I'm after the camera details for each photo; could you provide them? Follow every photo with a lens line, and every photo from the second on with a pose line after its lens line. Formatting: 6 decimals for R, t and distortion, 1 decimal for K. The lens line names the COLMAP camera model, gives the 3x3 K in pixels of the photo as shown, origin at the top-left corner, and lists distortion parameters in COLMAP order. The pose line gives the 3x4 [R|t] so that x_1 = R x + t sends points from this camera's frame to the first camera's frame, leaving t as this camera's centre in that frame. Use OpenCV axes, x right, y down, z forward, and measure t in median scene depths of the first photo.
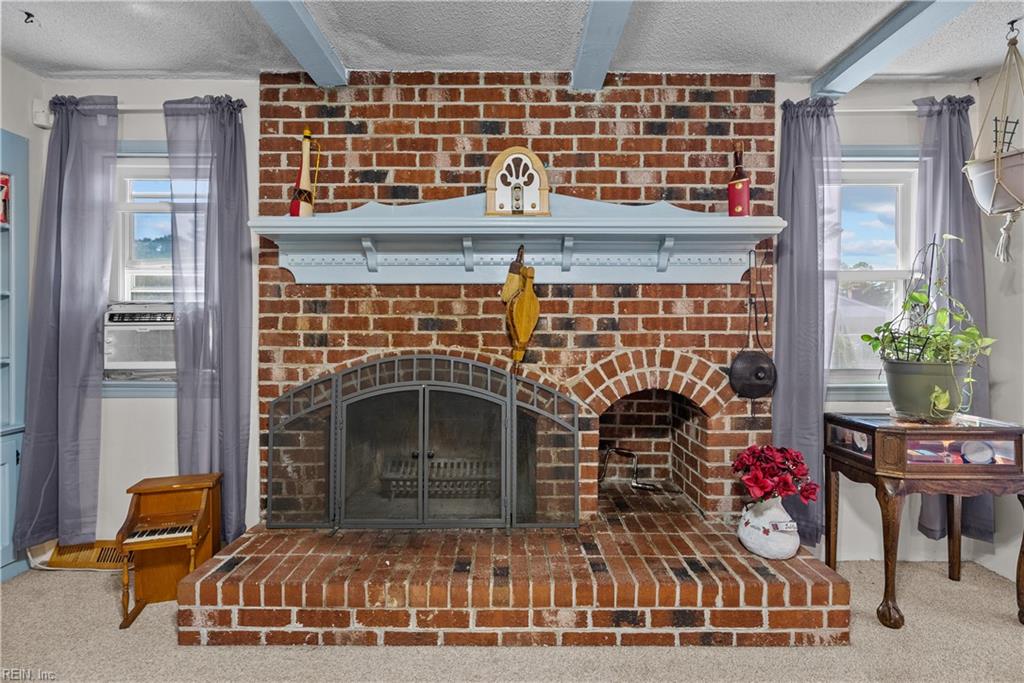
lens RADIAL K [[465.3, 0, 513.2], [0, 465.3, 333.2], [0, 0, 1]] dist [-0.013568, 0.004355]
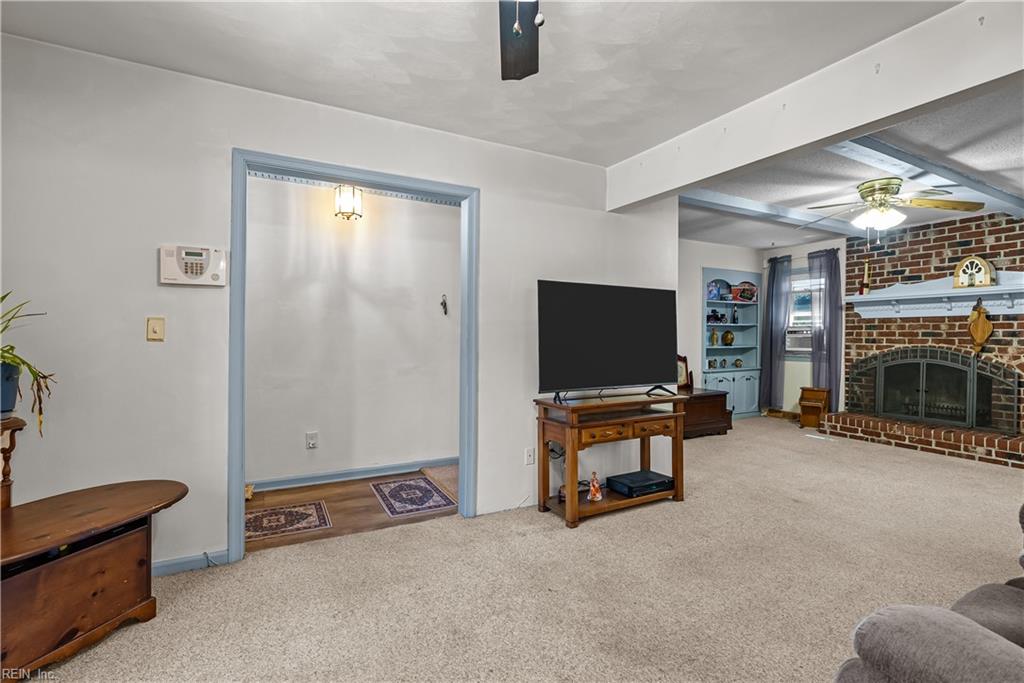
lens RADIAL K [[465.3, 0, 511.5], [0, 465.3, 338.0], [0, 0, 1]] dist [-0.013568, 0.004355]
pose [[0.469150, 0.004430, -0.883107, 0.864788], [-0.009867, 0.999951, -0.000225, 0.019149], [0.883063, 0.008819, 0.469171, -1.871609]]
